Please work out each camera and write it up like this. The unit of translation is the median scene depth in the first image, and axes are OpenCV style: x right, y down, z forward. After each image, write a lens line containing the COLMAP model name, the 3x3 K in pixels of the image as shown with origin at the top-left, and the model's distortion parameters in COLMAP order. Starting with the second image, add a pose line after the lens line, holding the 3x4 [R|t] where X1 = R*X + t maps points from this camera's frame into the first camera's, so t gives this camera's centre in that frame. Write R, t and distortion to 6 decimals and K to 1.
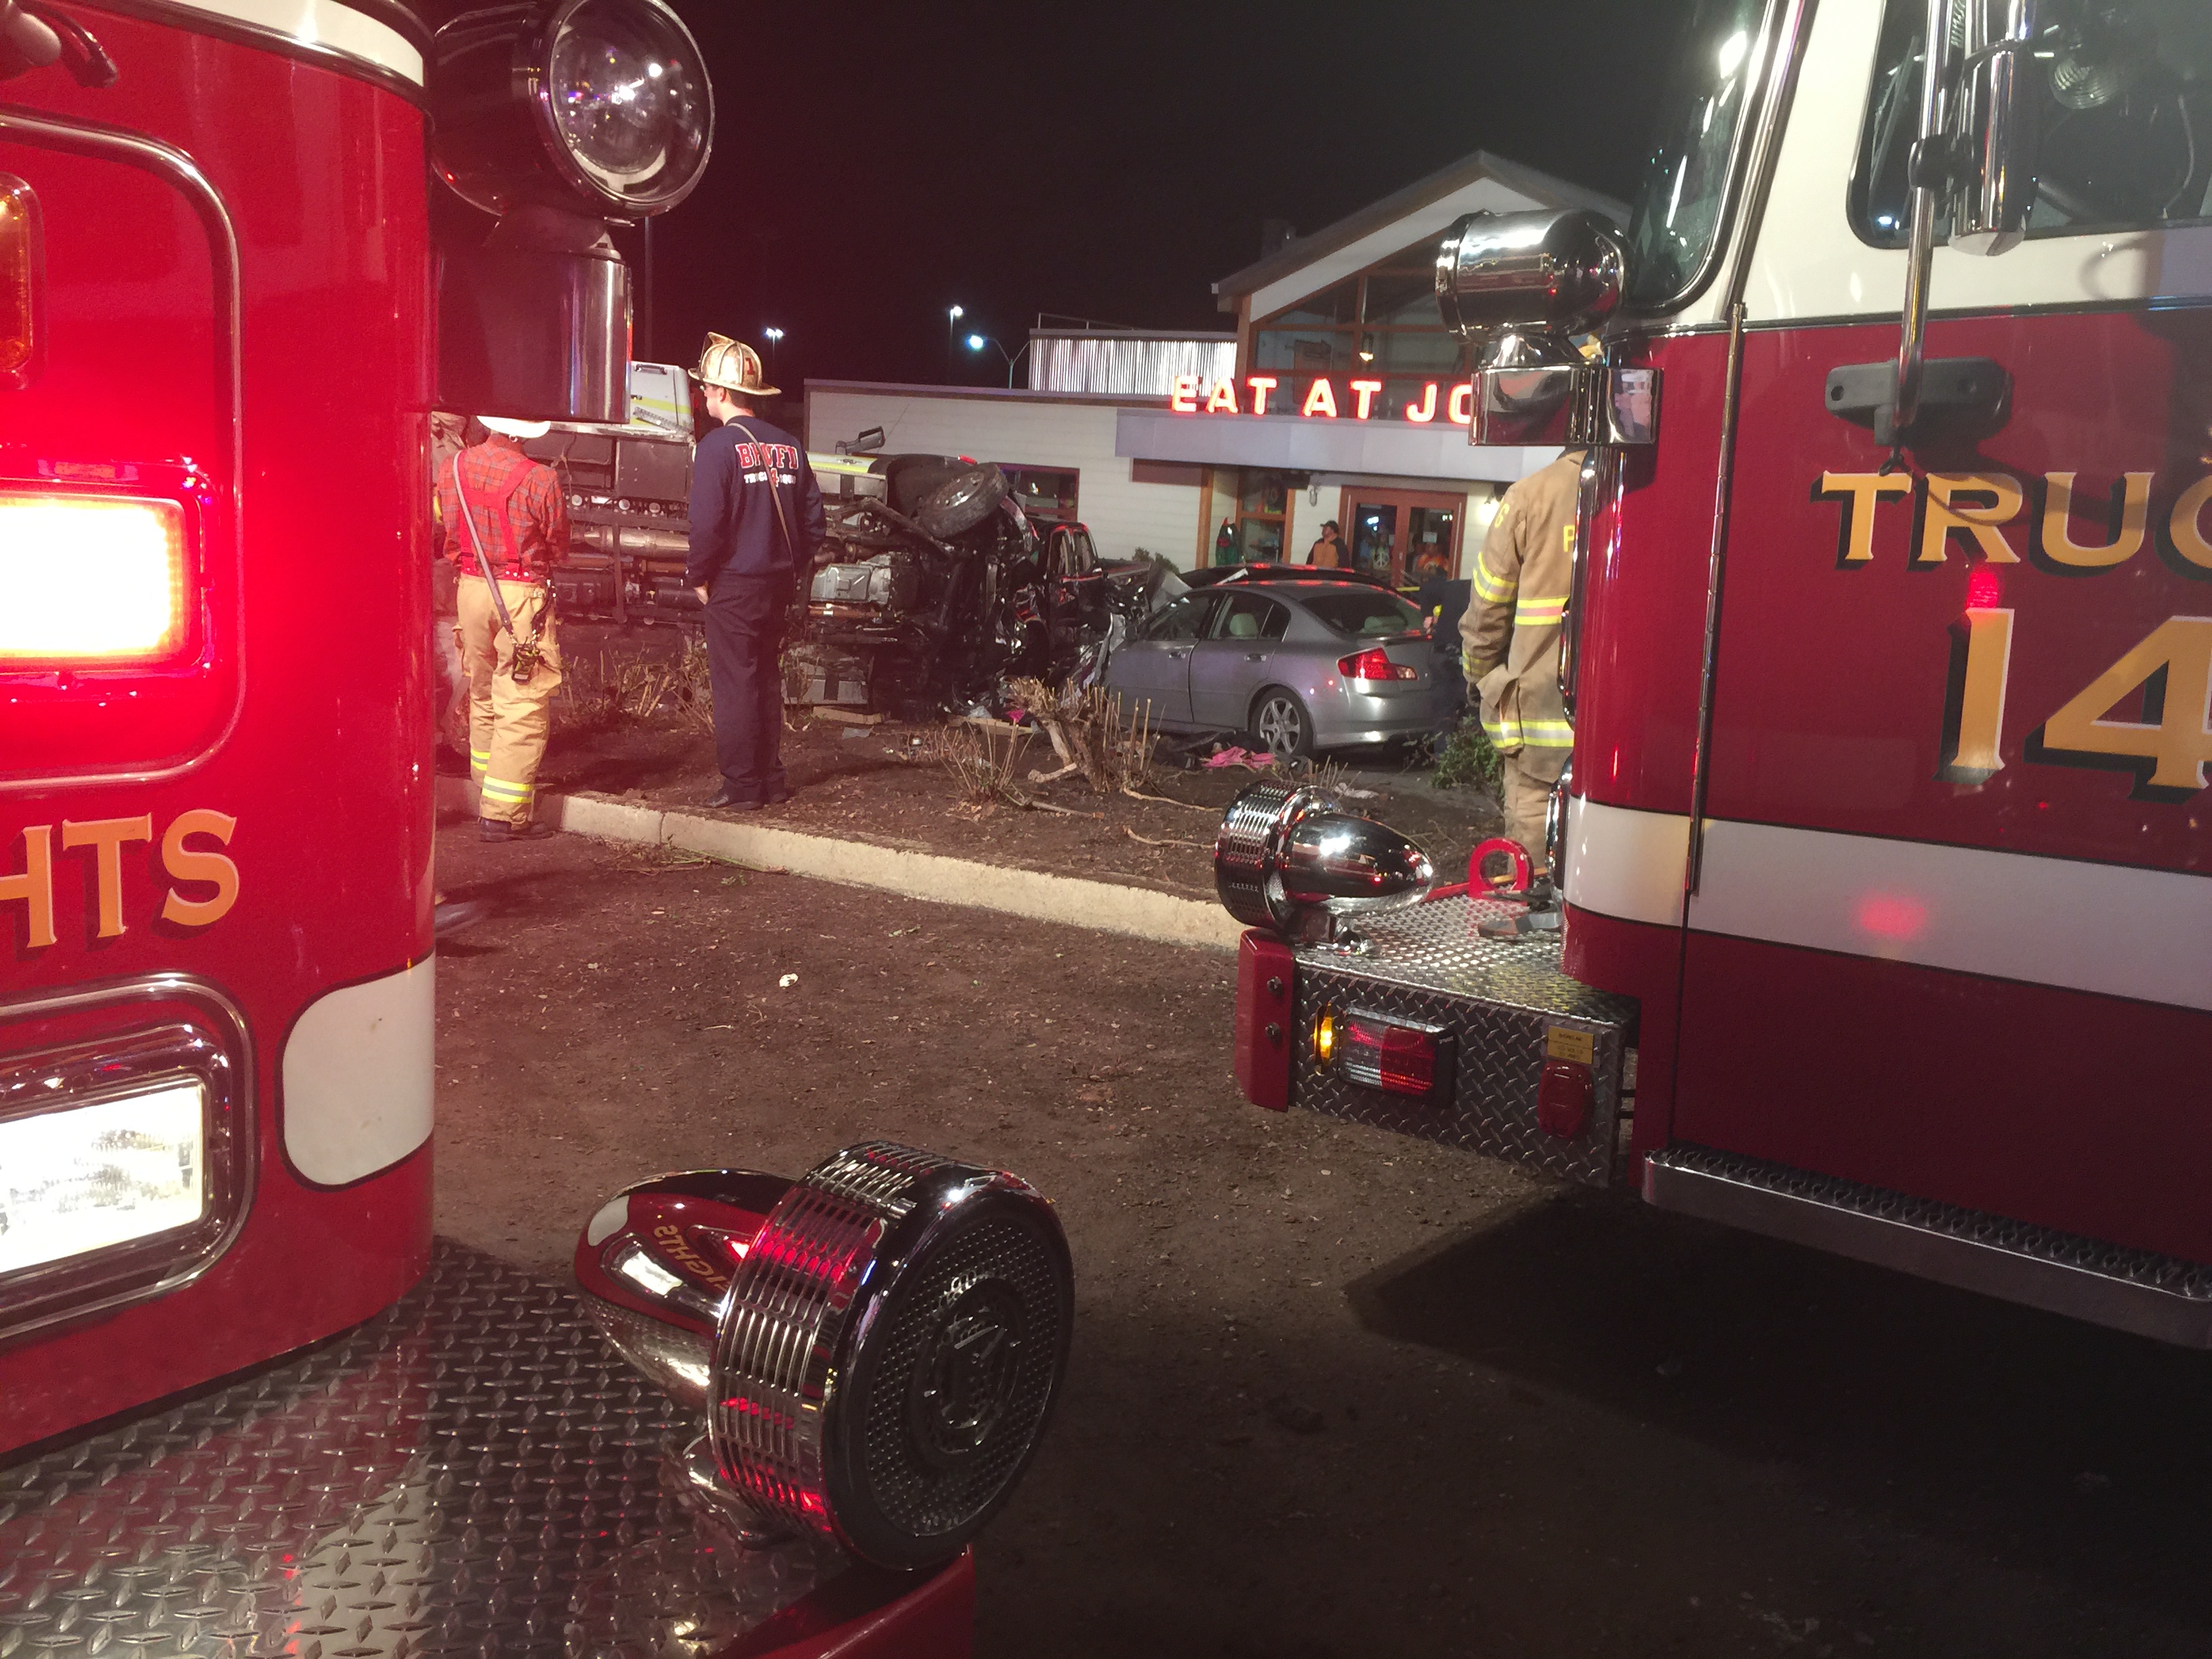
lens RADIAL K [[1869.5, 0, 1106.0], [0, 1869.5, 829.5], [0, 0, 1]] dist [0.064909, -0.055345]
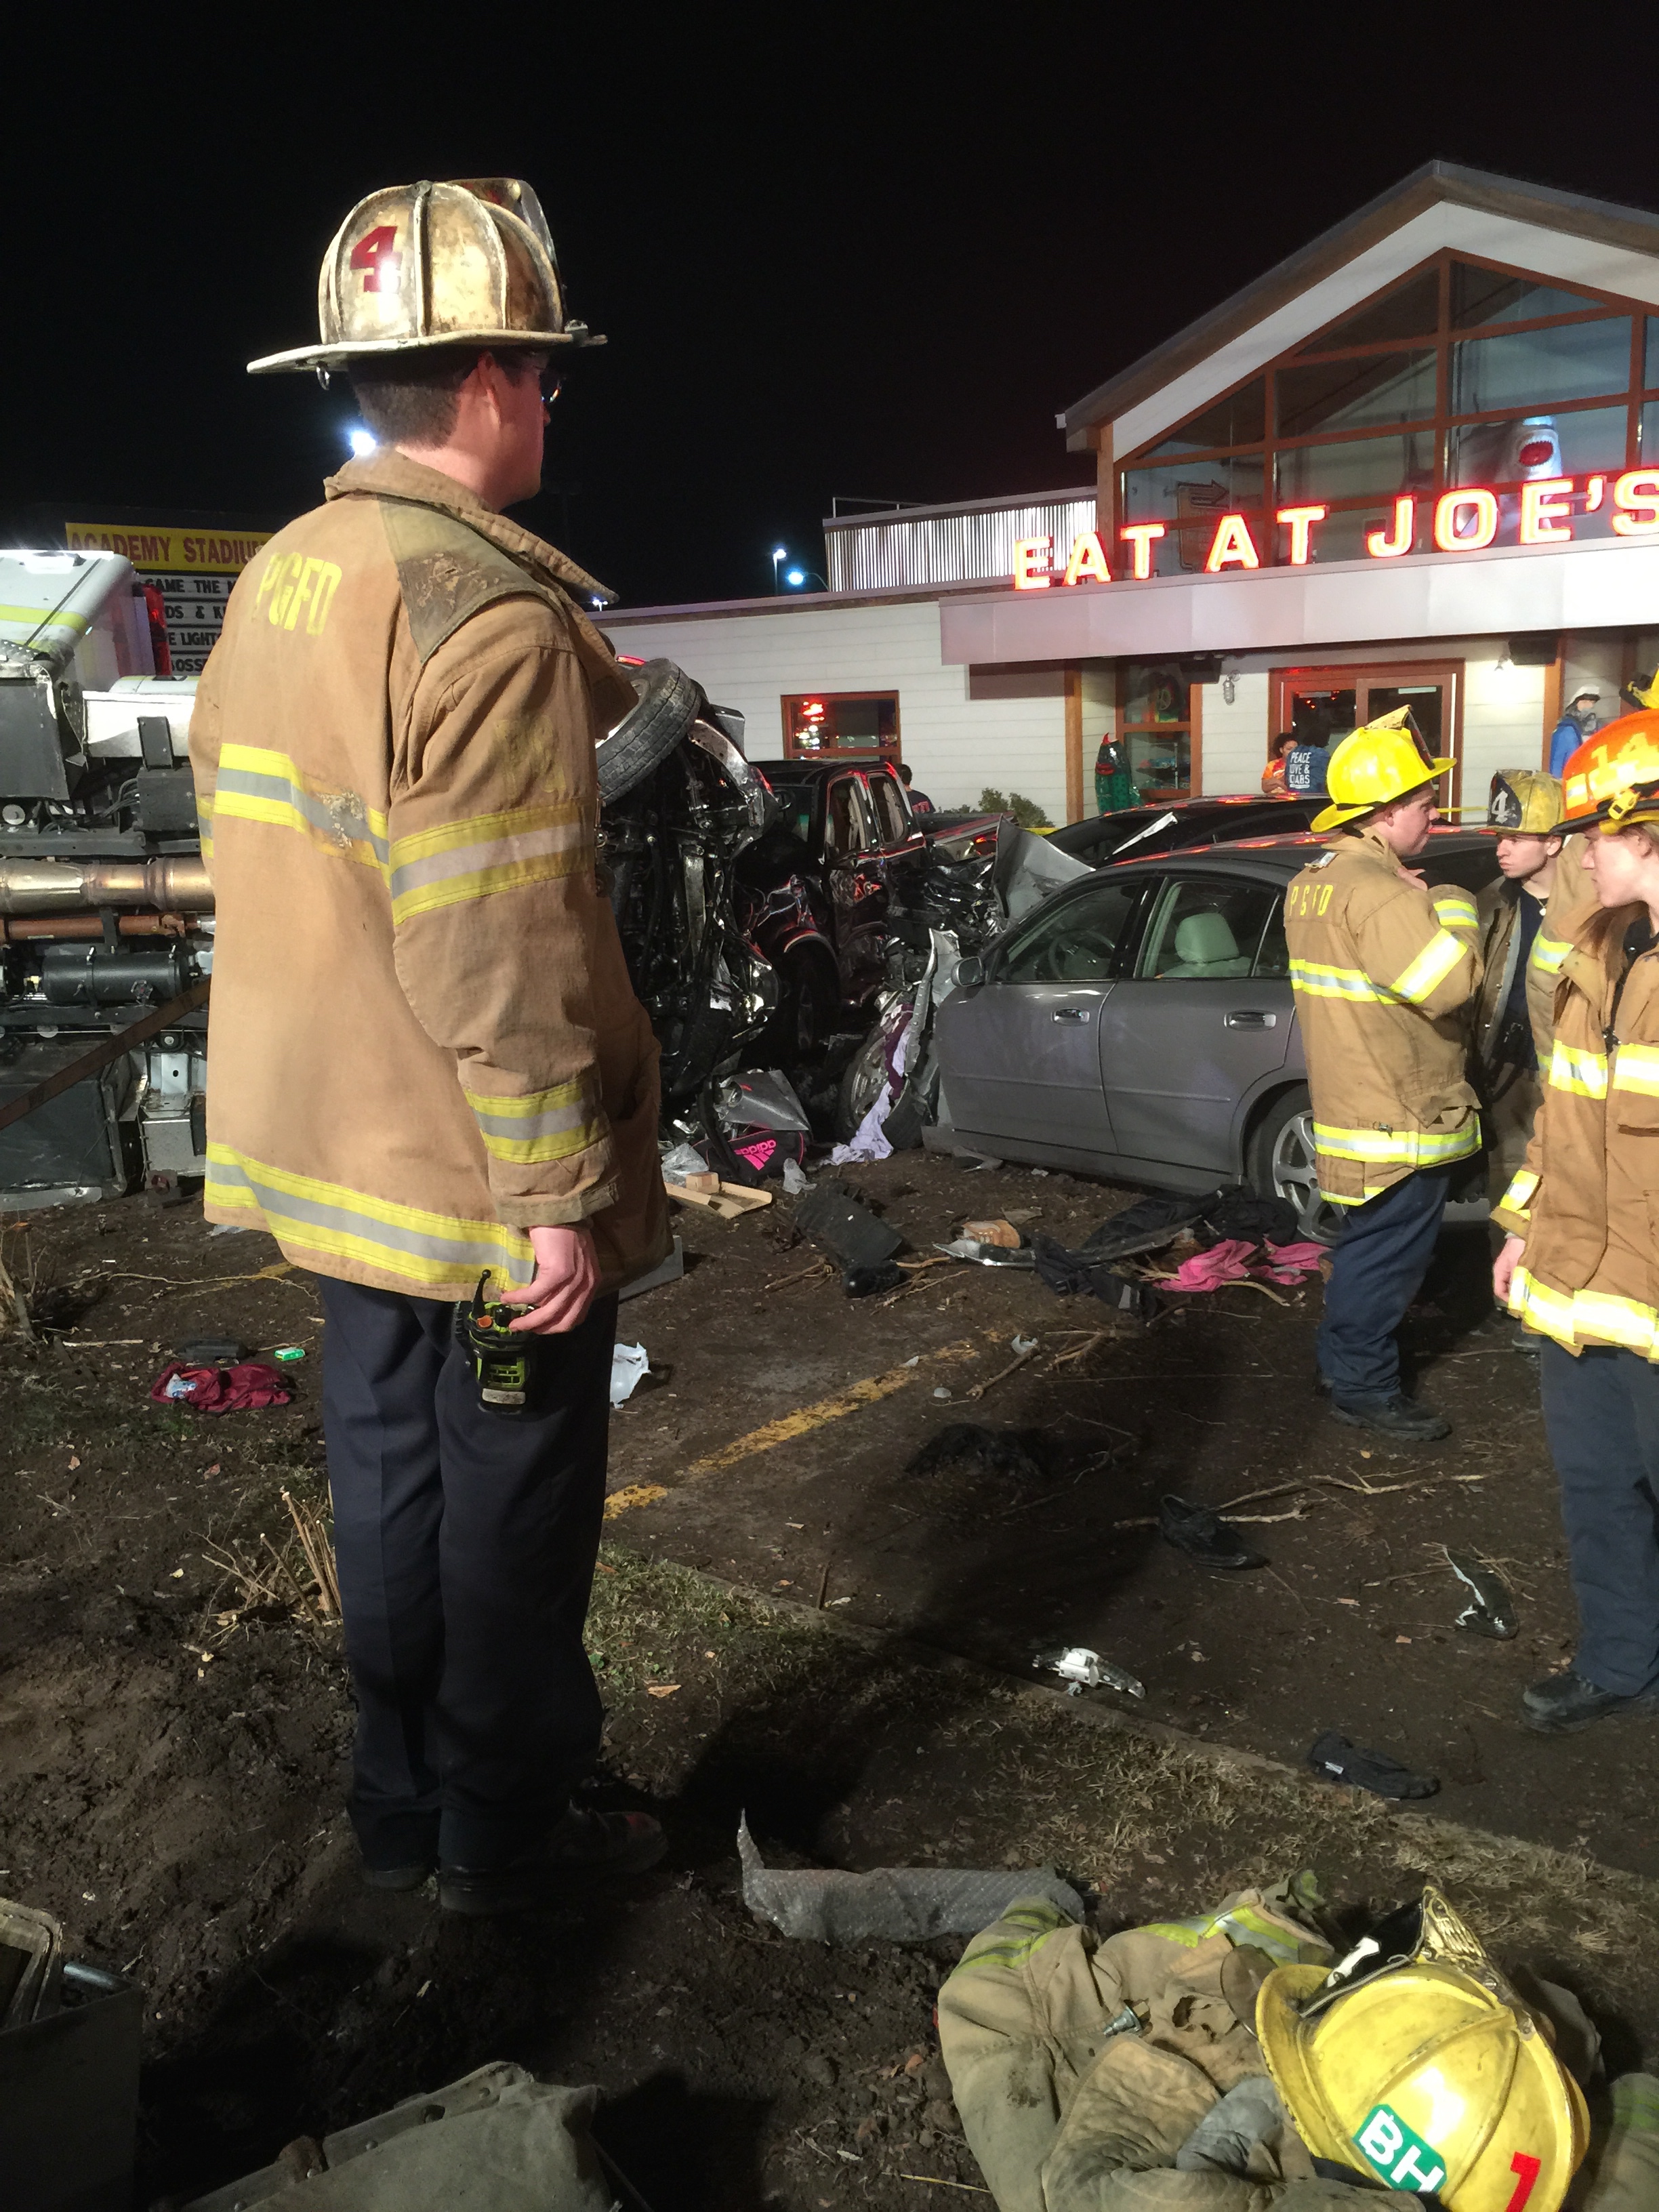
lens RADIAL K [[1869.5, 0, 829.5], [0, 1869.5, 1106.0], [0, 0, 1]] dist [0.064909, -0.055345]
pose [[0.992525, -0.087609, -0.084959, 0.017388], [0.088929, 0.995967, 0.011879, -0.089241], [0.083576, -0.019346, 0.996314, 0.571769]]
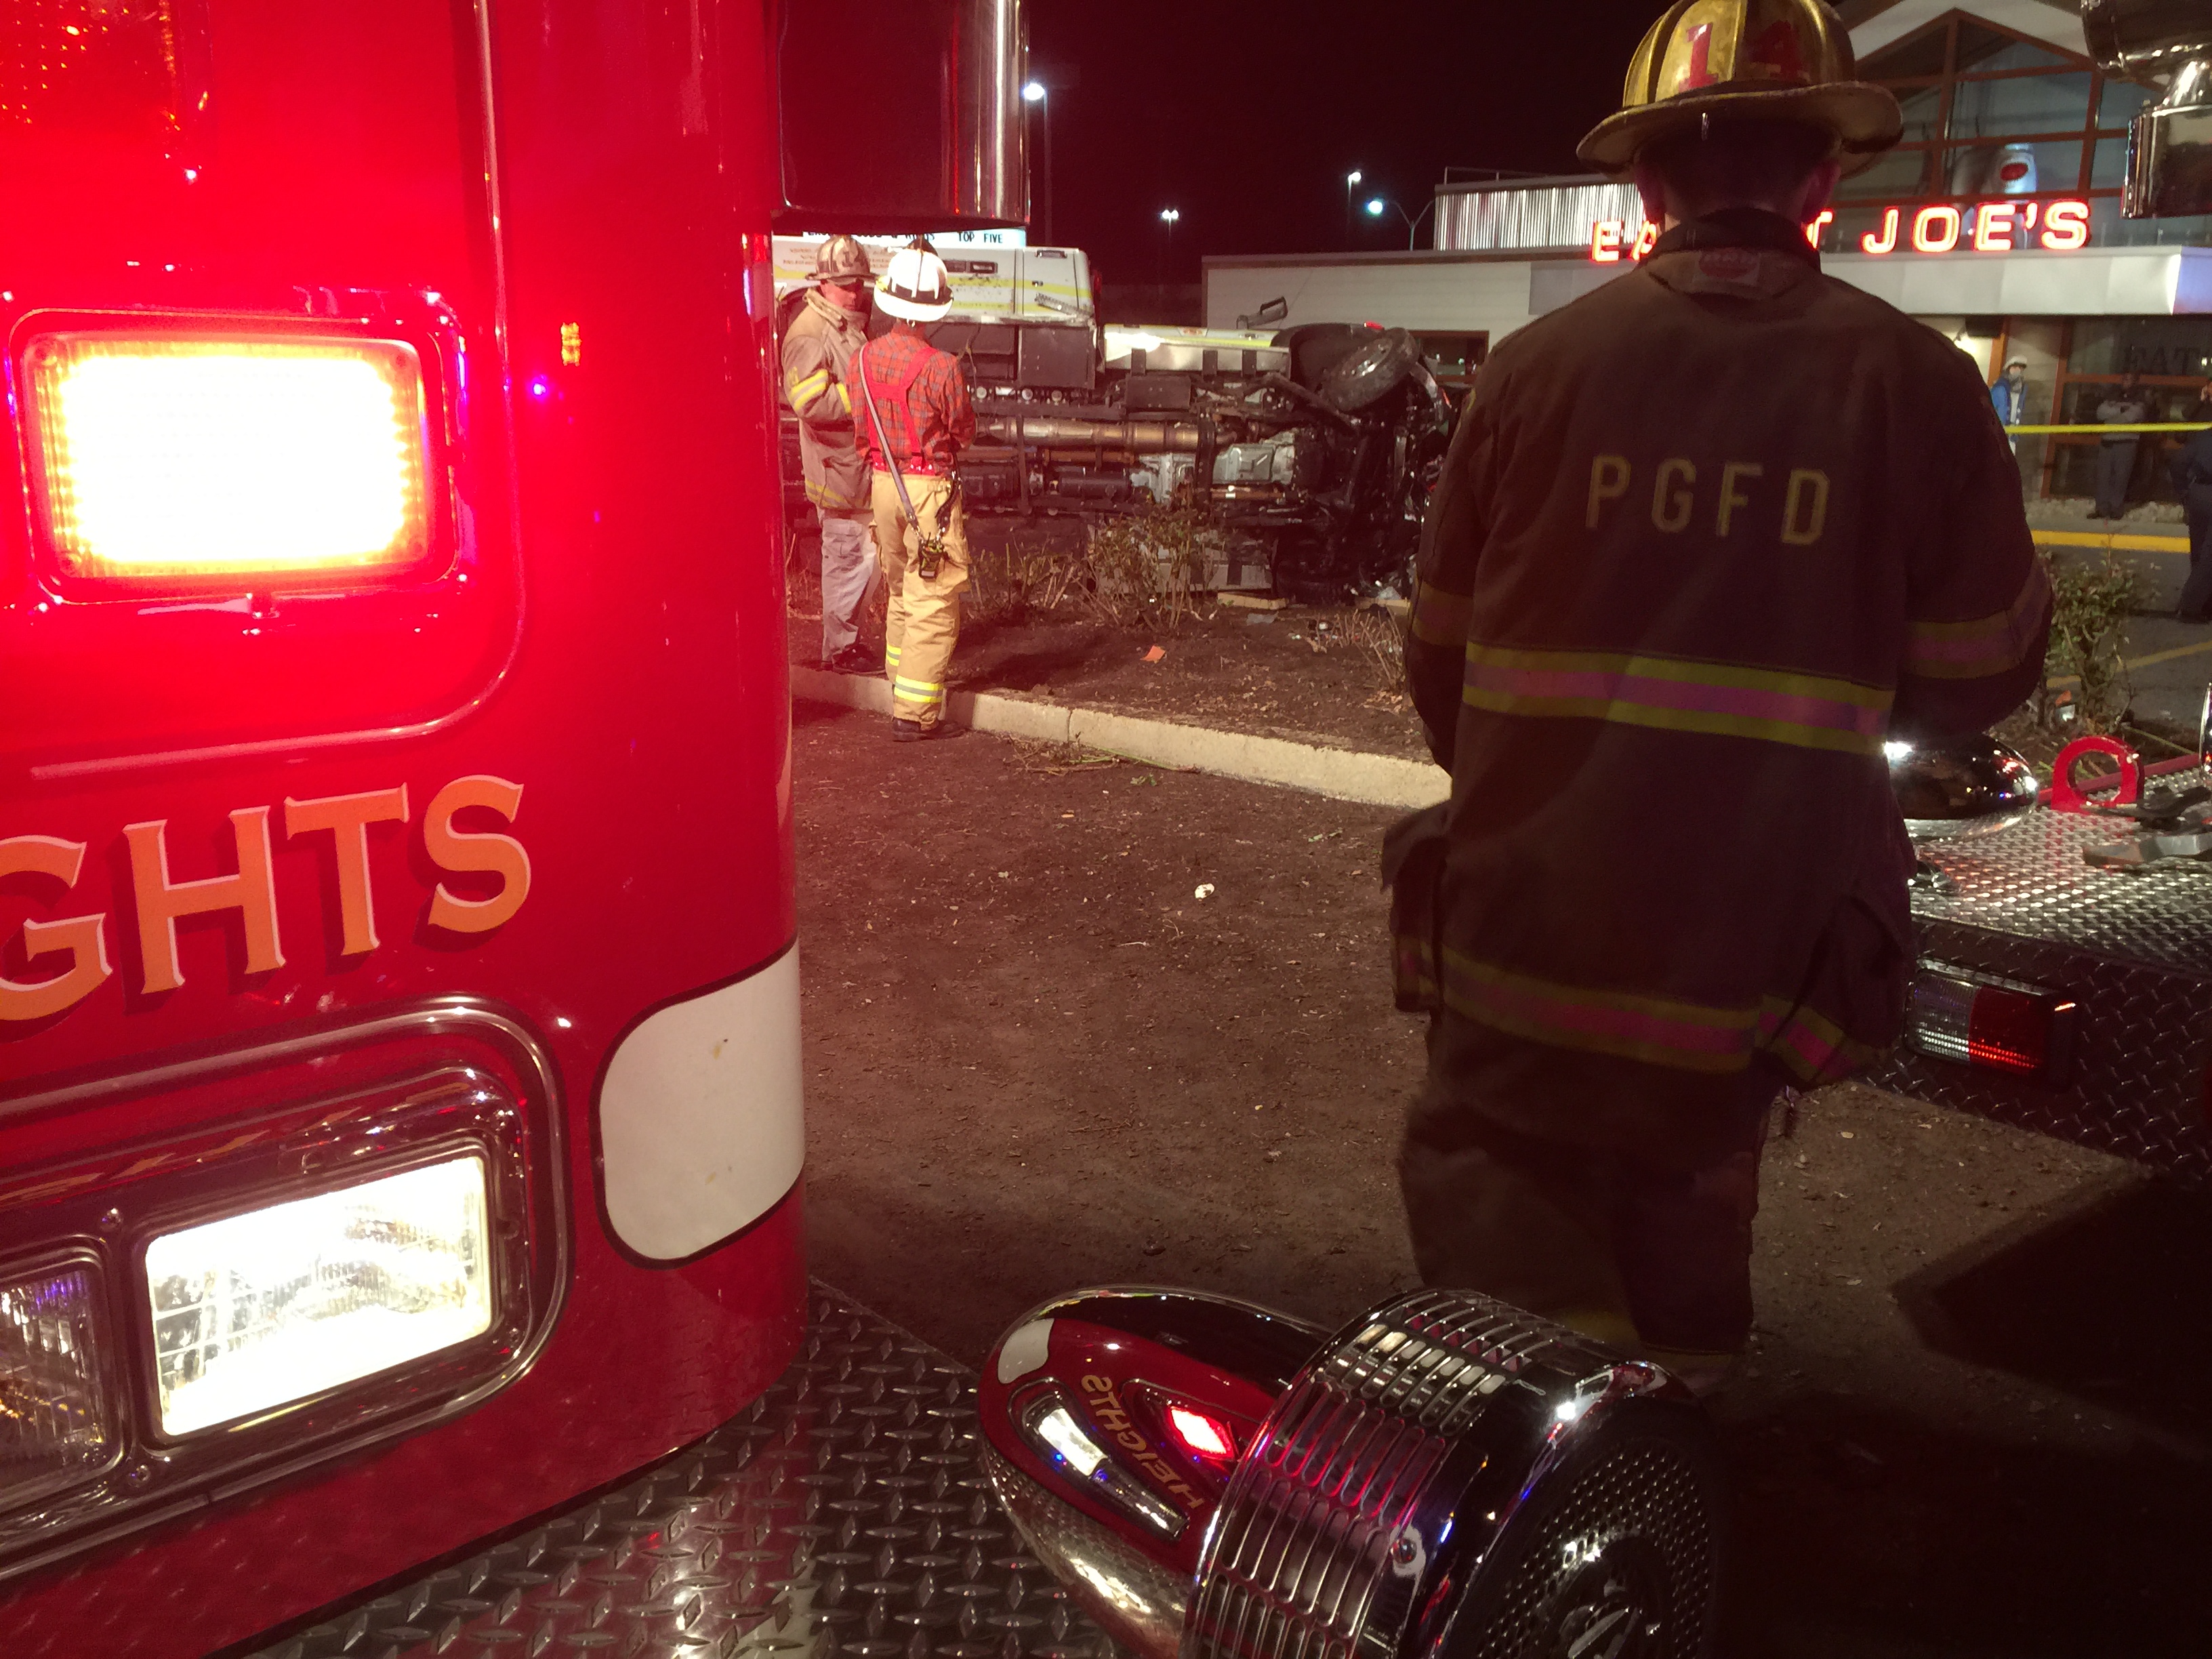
lens RADIAL K [[1869.5, 0, 1106.0], [0, 1869.5, 829.5], [0, 0, 1]] dist [0.064909, -0.055345]
pose [[0.977503, -0.002321, -0.210907, -0.007793], [0.015406, 0.998054, 0.060419, -0.002674], [0.210357, -0.062309, 0.975637, 0.030679]]
